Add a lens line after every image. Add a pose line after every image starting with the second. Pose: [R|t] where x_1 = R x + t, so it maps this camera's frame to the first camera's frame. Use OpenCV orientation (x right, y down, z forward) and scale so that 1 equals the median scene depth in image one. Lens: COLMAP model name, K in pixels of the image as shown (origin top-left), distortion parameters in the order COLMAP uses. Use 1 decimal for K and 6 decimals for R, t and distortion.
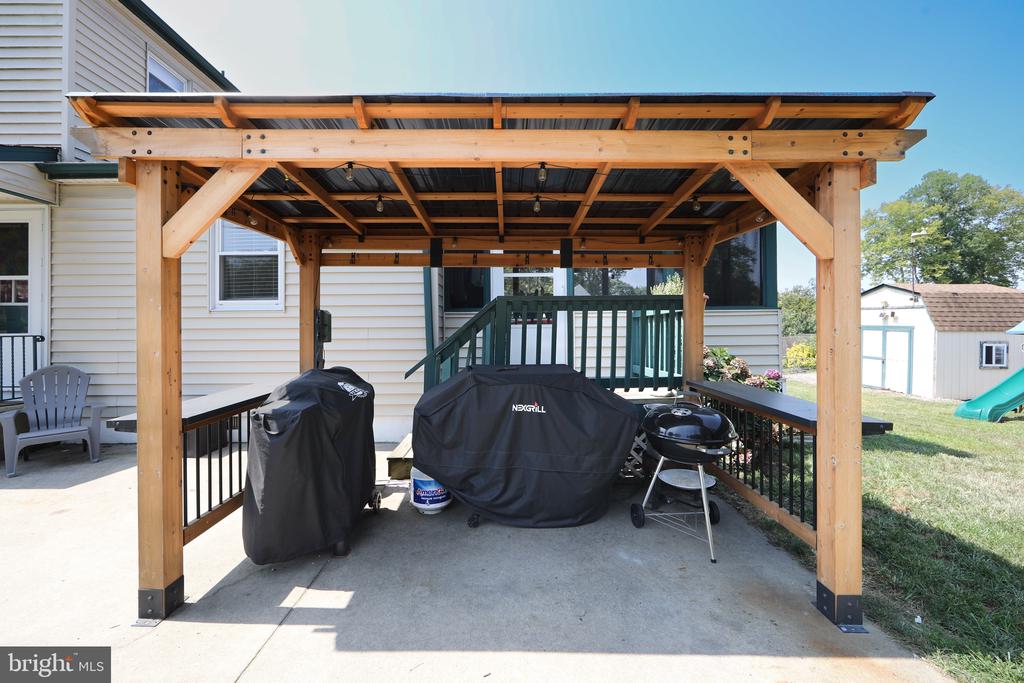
lens RADIAL K [[405.2, 0, 510.6], [0, 405.2, 325.6], [0, 0, 1]] dist [-0.016307, -0.000146]
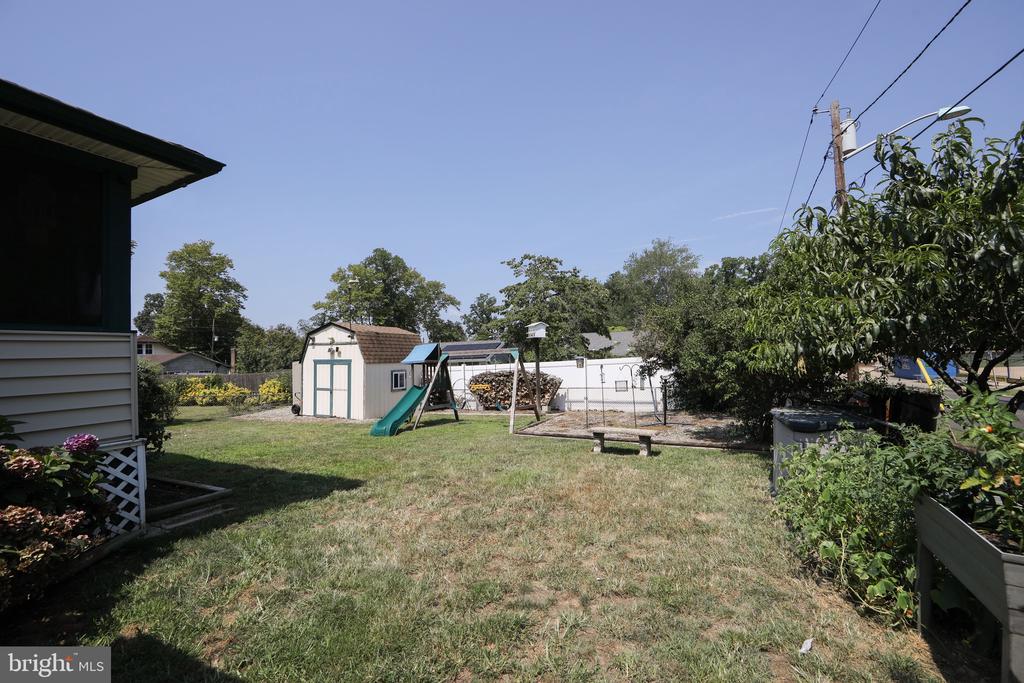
lens RADIAL K [[405.2, 0, 501.5], [0, 405.2, 340.3], [0, 0, 1]] dist [-0.016307, -0.000146]
pose [[0.446348, 0.027157, 0.894448, 0.139620], [0.022923, 0.998864, -0.041766, 0.004316], [-0.894566, 0.039145, 0.445218, 0.071220]]
